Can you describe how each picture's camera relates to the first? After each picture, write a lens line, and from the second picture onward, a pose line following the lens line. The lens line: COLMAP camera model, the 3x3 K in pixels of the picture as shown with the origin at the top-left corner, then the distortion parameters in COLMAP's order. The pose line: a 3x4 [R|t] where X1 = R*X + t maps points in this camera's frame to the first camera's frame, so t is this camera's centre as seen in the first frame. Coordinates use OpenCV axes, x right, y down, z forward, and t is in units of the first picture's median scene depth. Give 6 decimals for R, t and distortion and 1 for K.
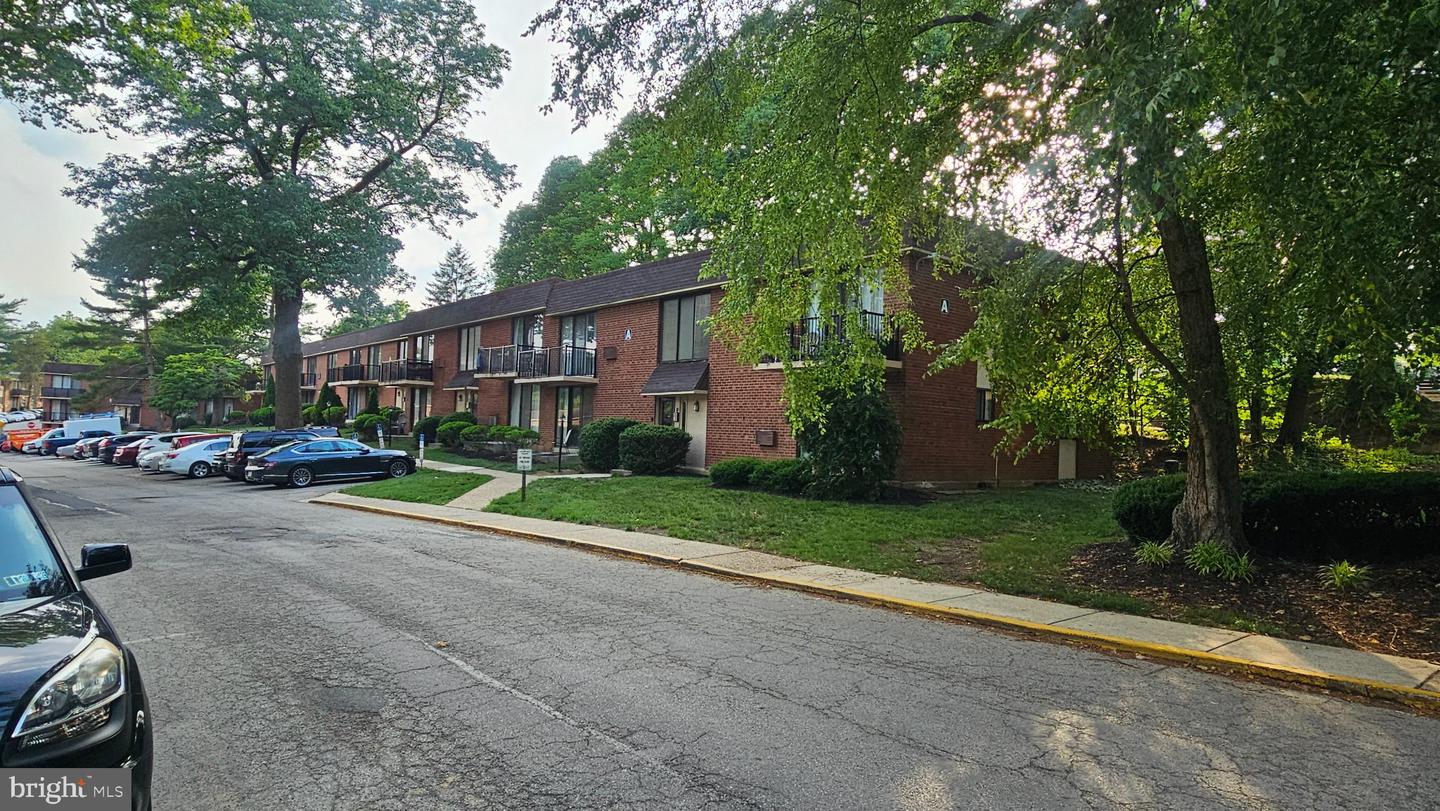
lens RADIAL K [[877.2, 0, 720.0], [0, 877.2, 405.5], [0, 0, 1]] dist [-0.000554, -0.000009]
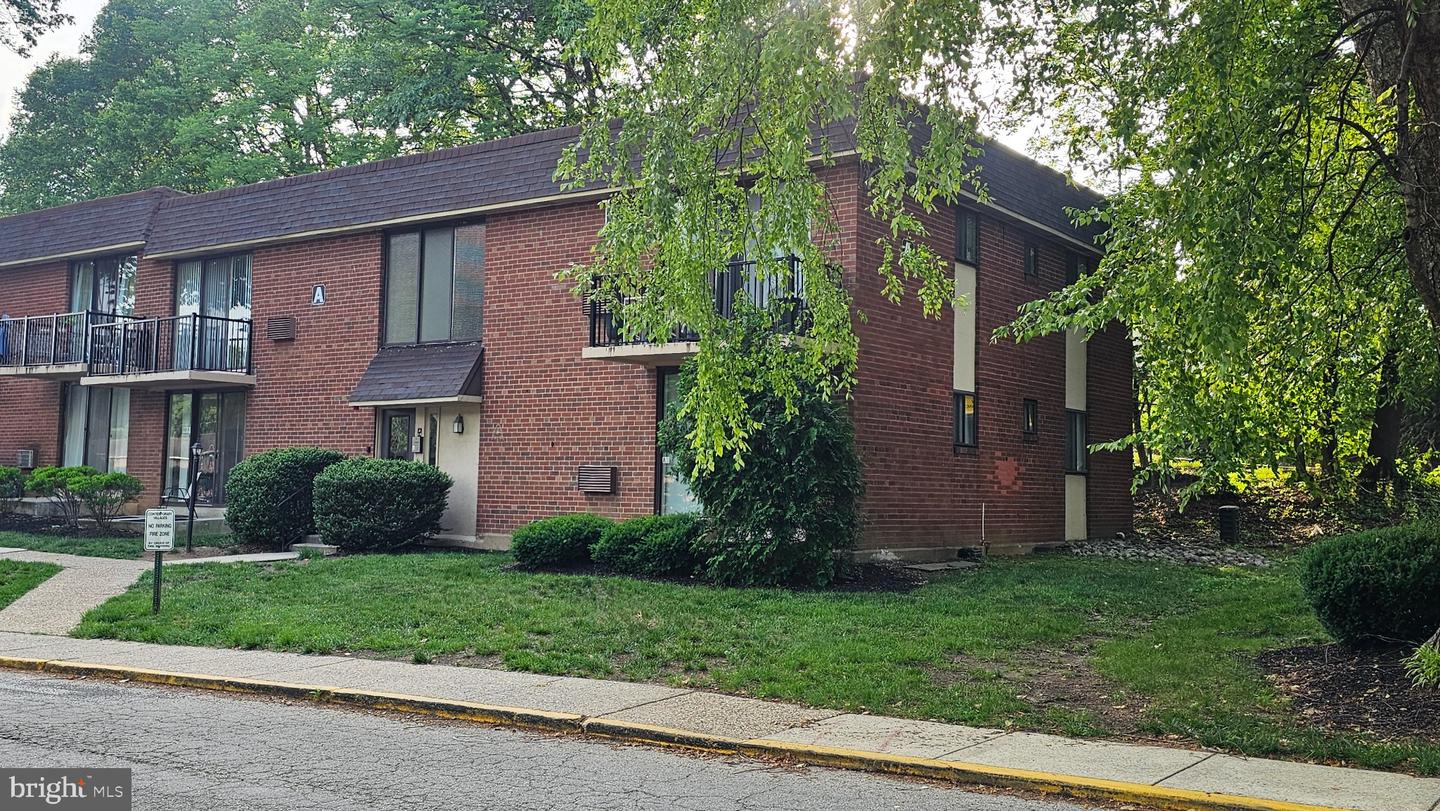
lens RADIAL K [[1414.7, 0, 719.9], [0, 1414.7, 374.6], [0, 0, 1]] dist [0.127870, -0.219537]
pose [[0.969767, 0.002499, 0.244018, -0.087499], [0.007059, 0.999242, -0.038289, 0.004775], [-0.243929, 0.038854, 0.969015, 0.089381]]
